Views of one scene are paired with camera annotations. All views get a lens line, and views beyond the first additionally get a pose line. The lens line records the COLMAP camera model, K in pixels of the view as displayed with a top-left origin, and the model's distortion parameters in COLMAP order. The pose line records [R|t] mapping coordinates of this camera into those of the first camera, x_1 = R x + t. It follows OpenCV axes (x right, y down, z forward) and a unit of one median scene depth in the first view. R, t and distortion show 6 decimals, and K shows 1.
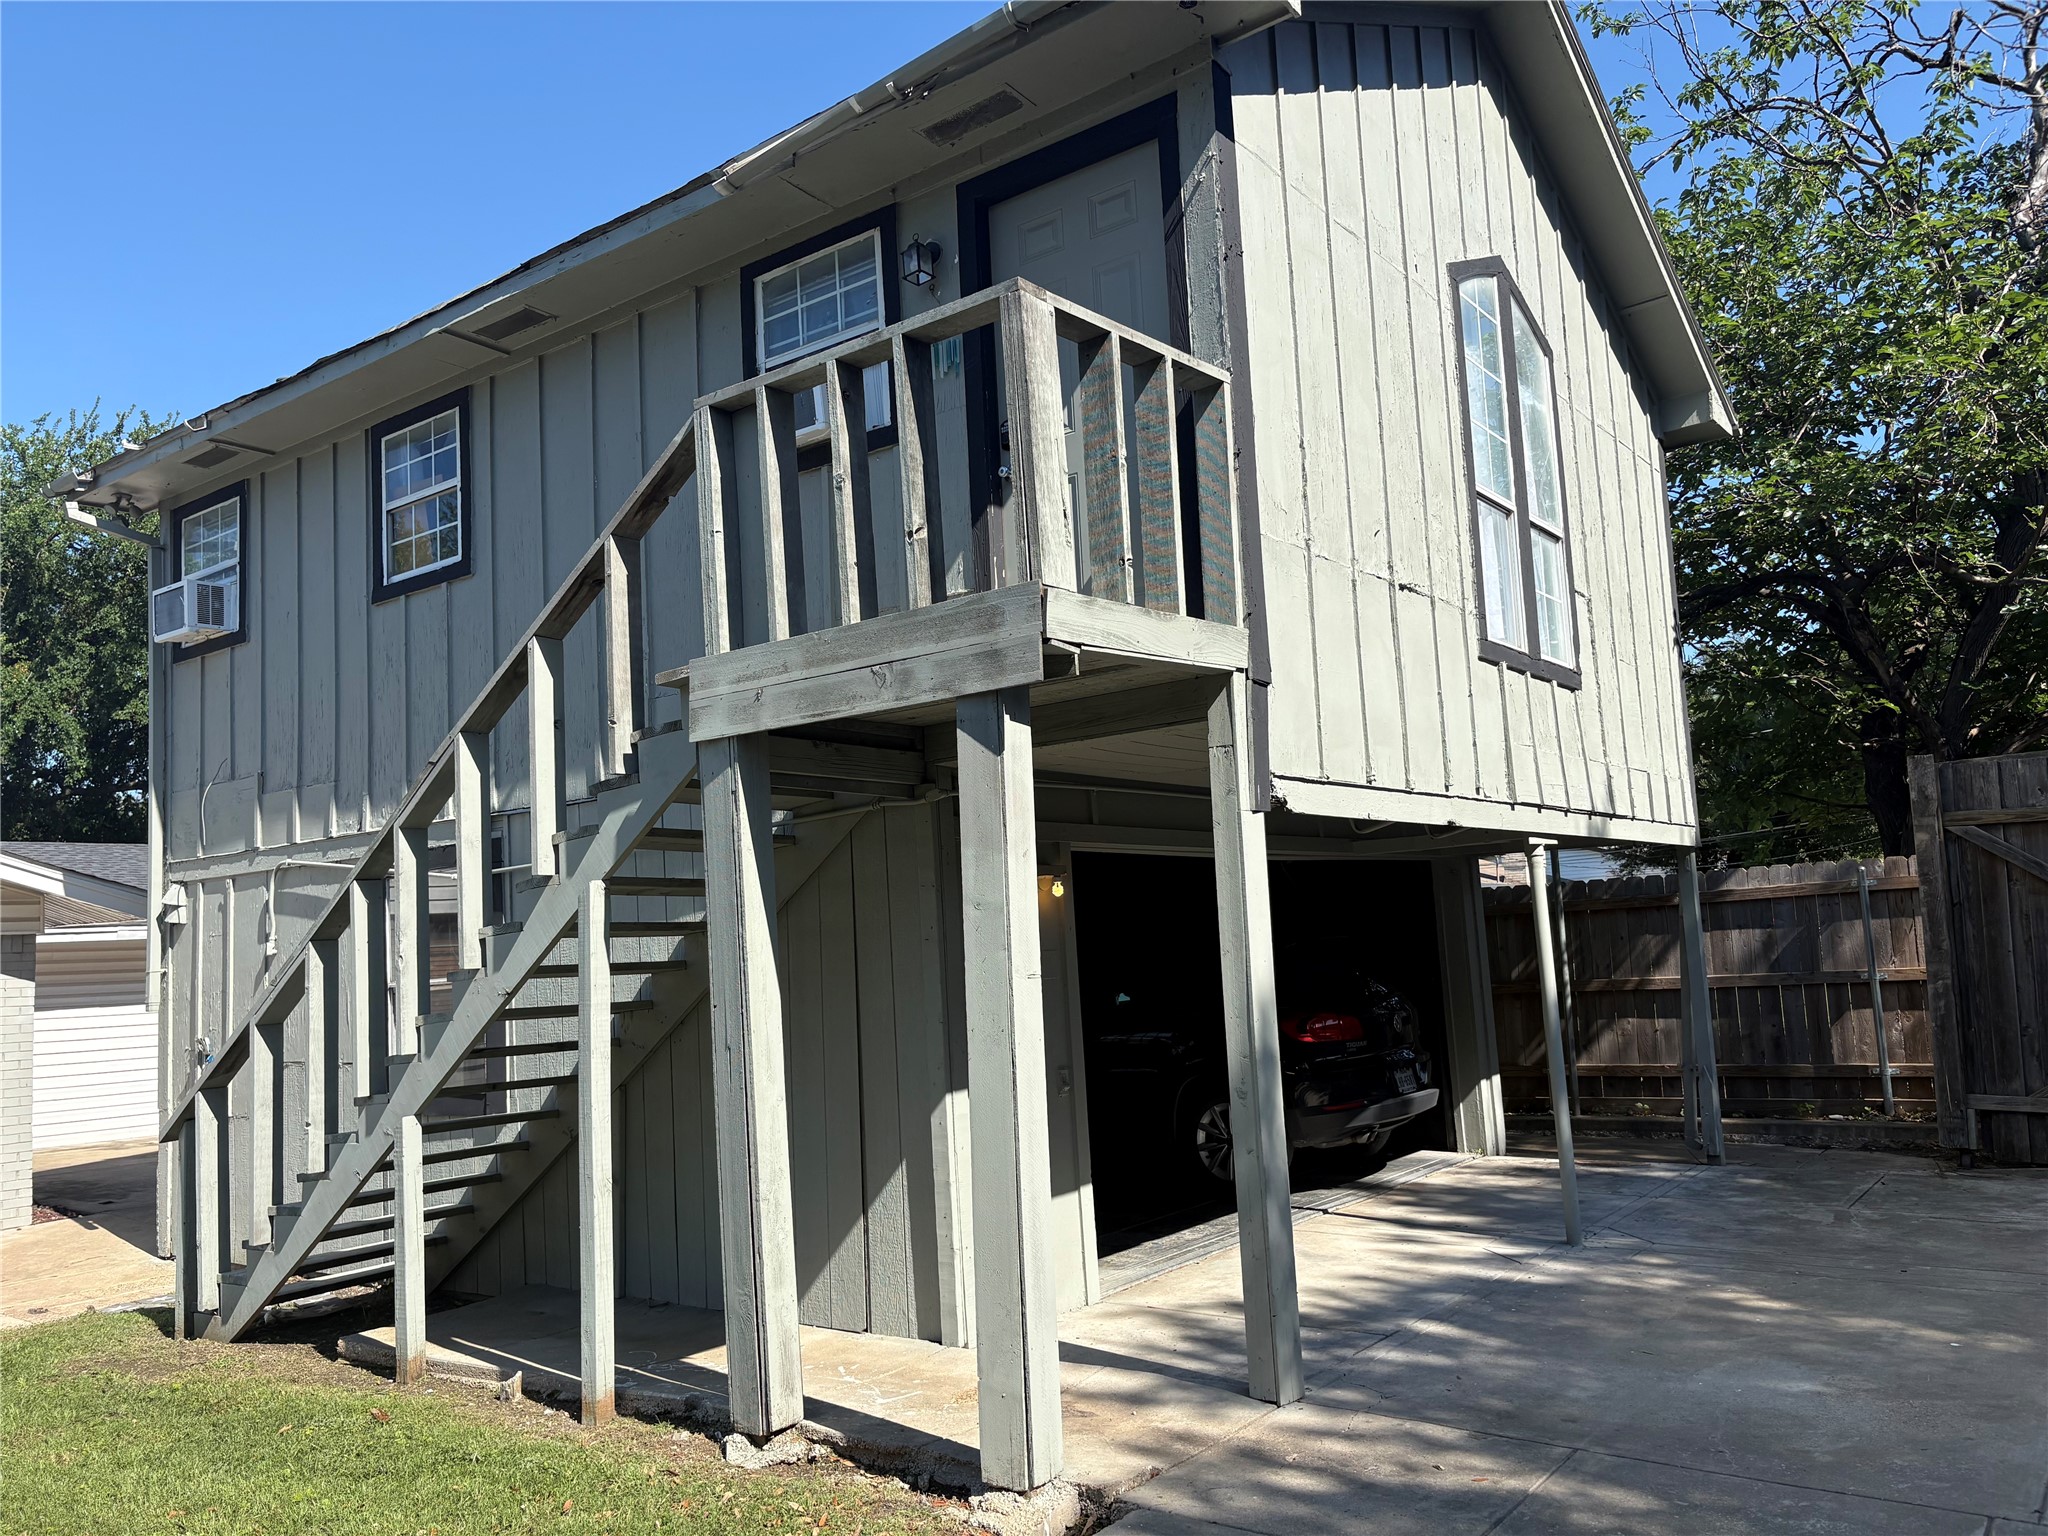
lens RADIAL K [[1542.2, 0, 1024.0], [0, 1542.2, 768.0], [0, 0, 1]] dist [0.041637, -0.054767]
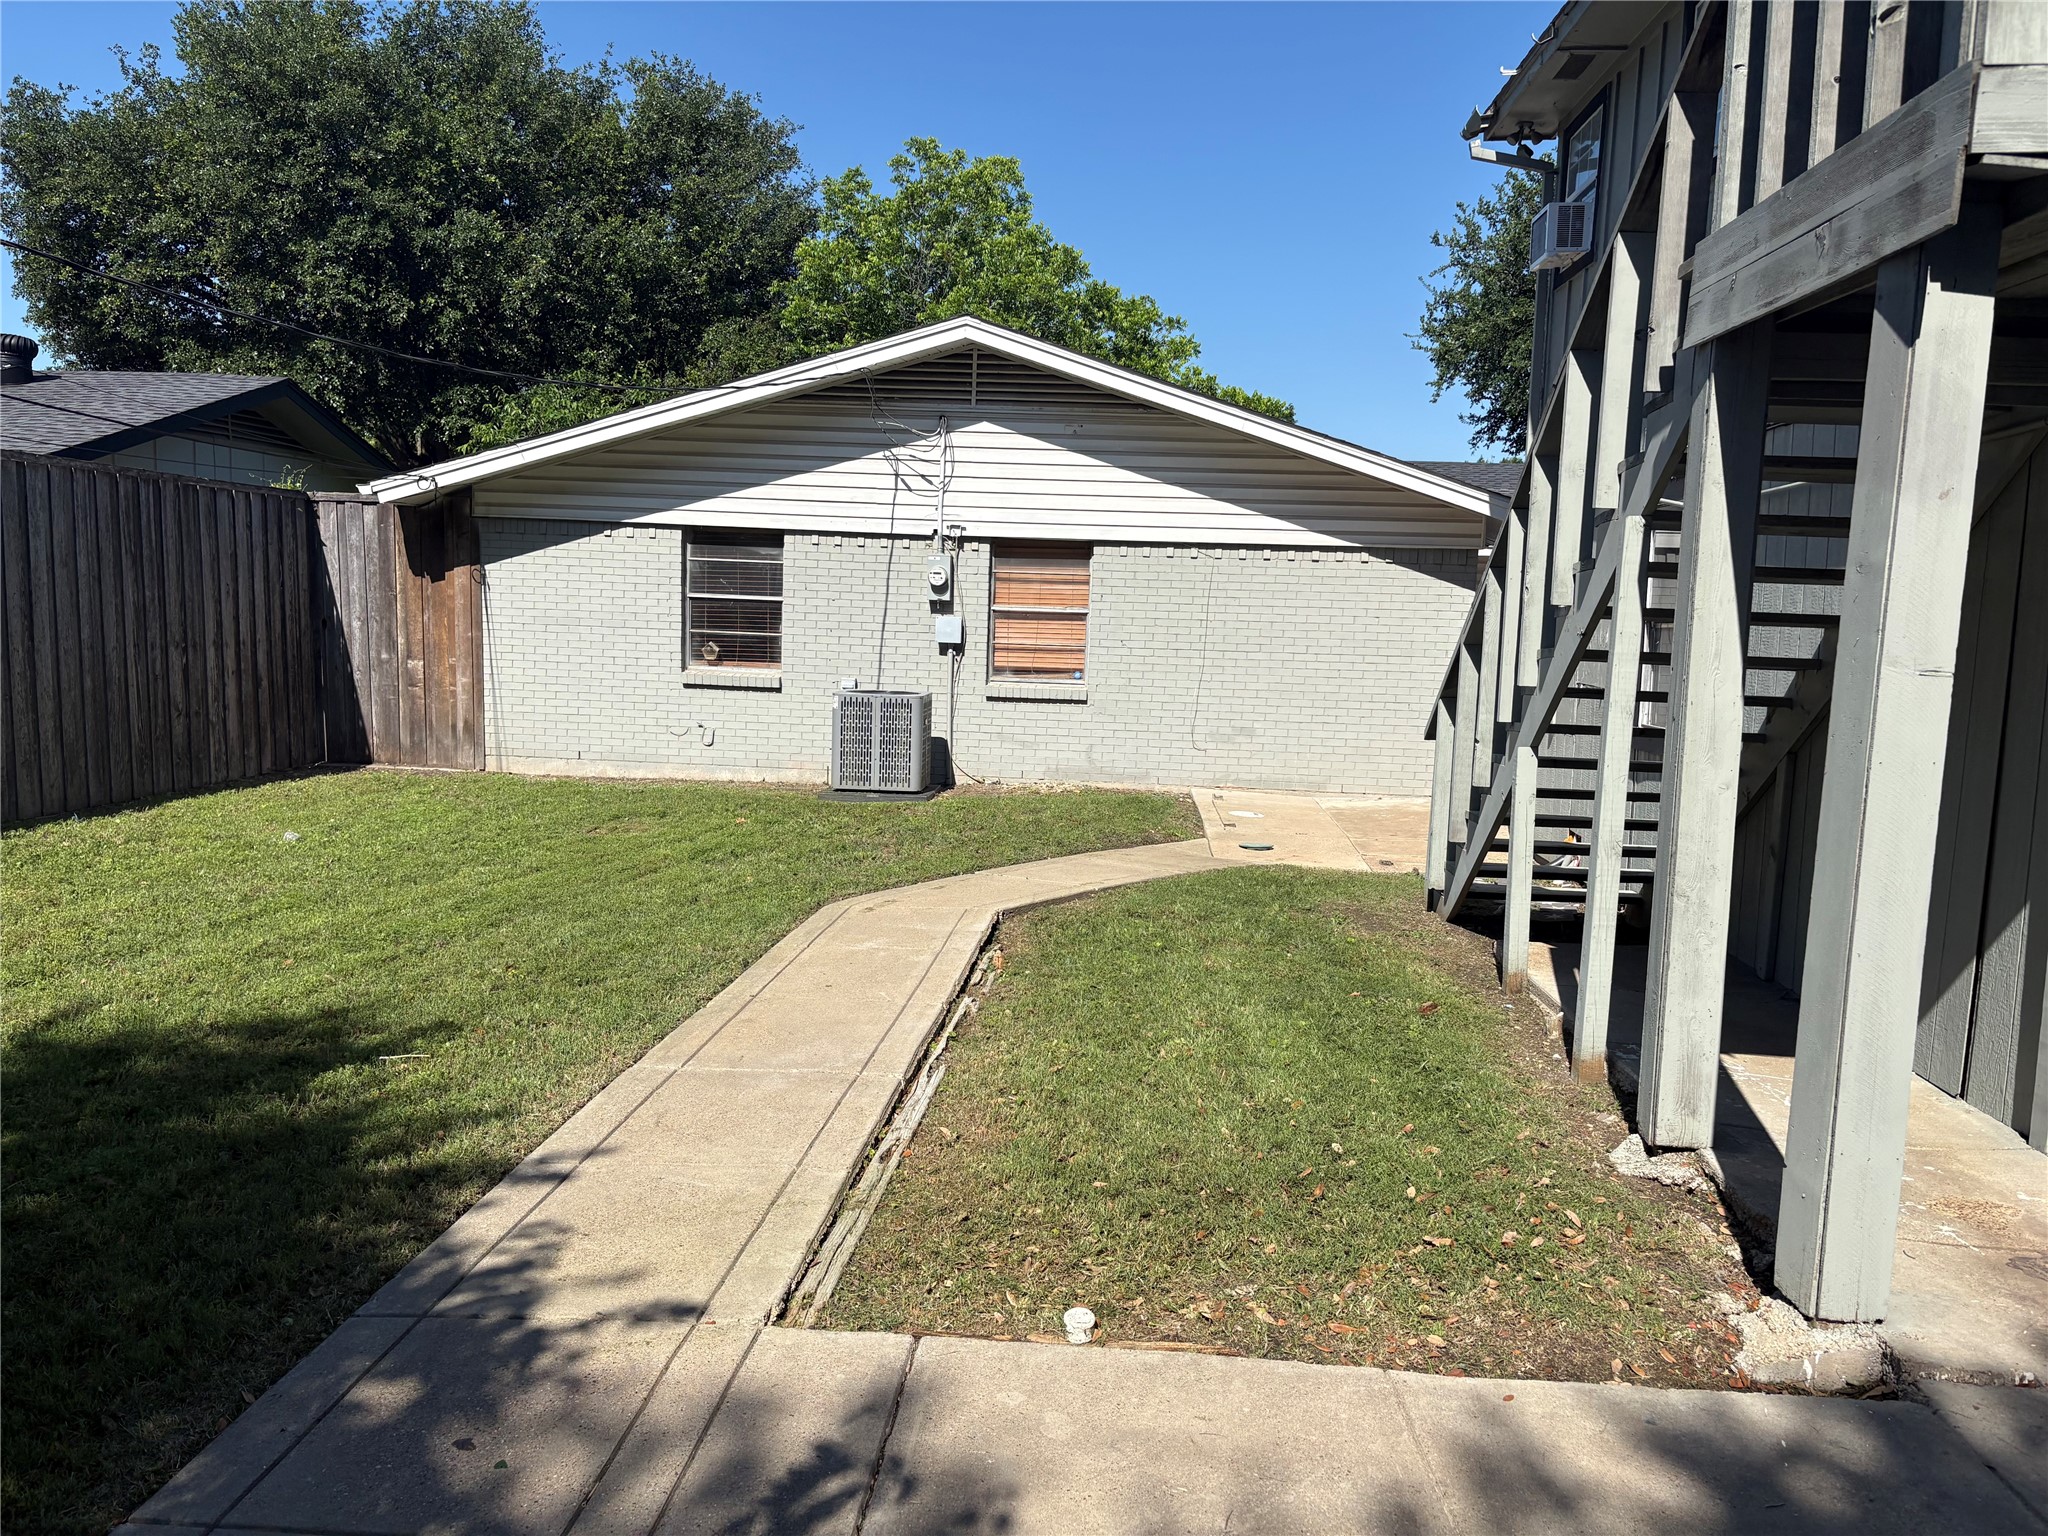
lens RADIAL K [[1542.2, 0, 1024.0], [0, 1542.2, 768.0], [0, 0, 1]] dist [0.041637, -0.054767]
pose [[0.527696, 0.161170, -0.834003, 0.274398], [0.044560, 0.975231, 0.216656, 0.005339], [0.848264, -0.151491, 0.507444, 0.210335]]
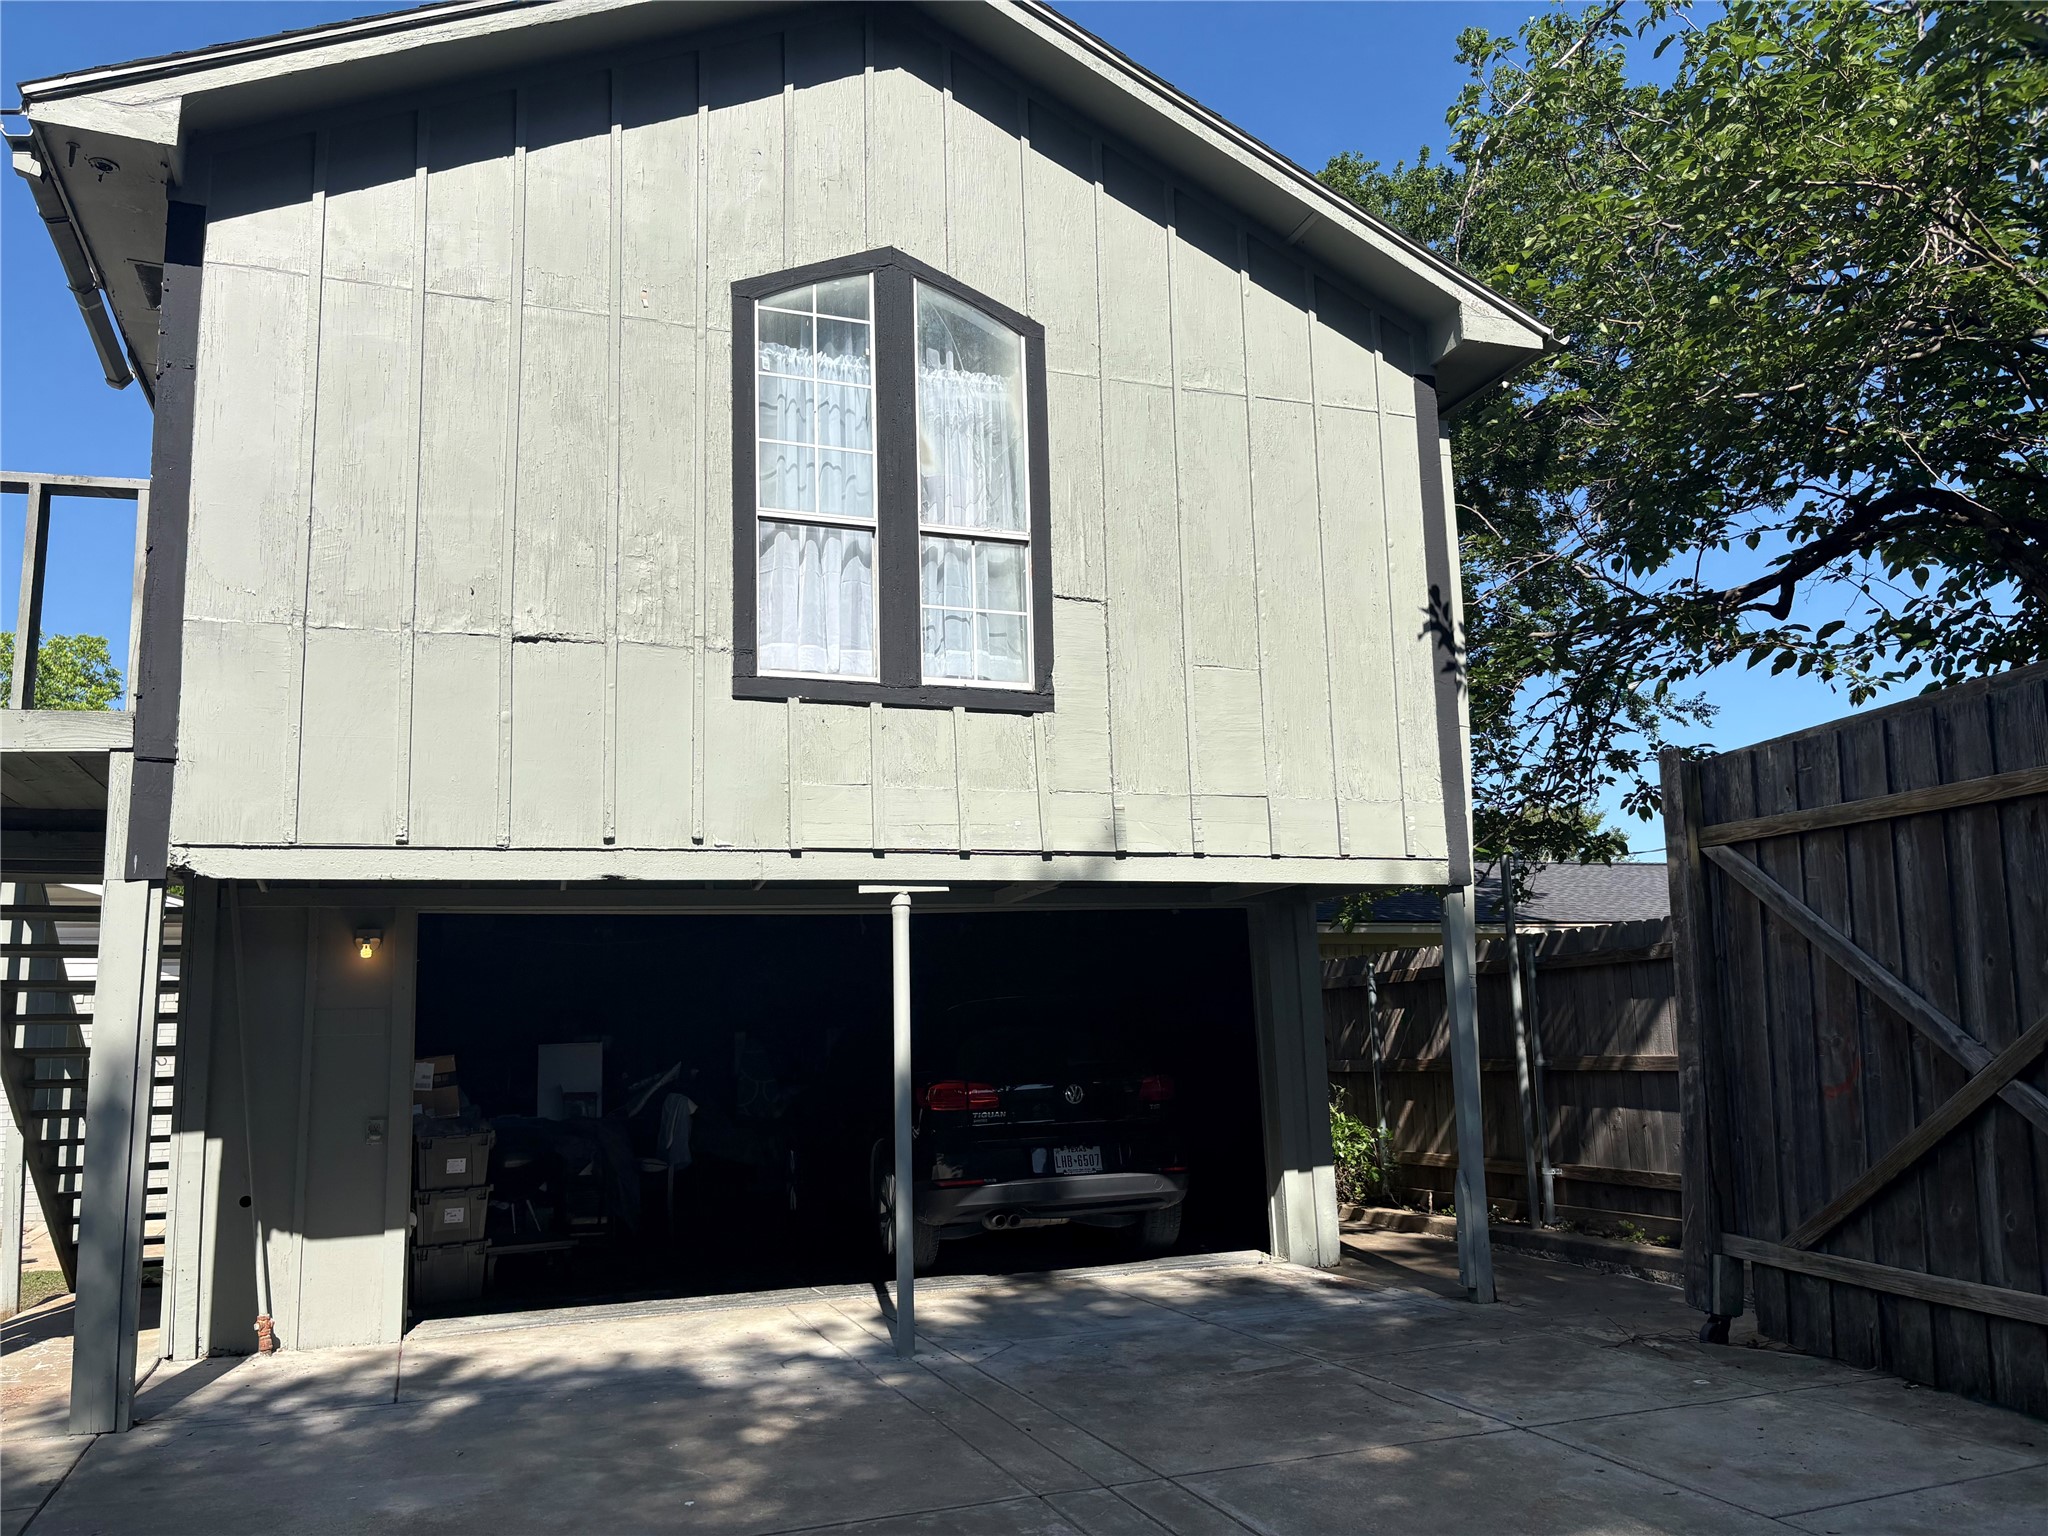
lens RADIAL K [[1542.2, 0, 1024.0], [0, 1542.2, 768.0], [0, 0, 1]] dist [0.041637, -0.054767]
pose [[0.836669, -0.071323, -0.543045, 1.006831], [0.052254, 0.997357, -0.050484, 0.029712], [0.545210, 0.013862, 0.838185, 0.339041]]
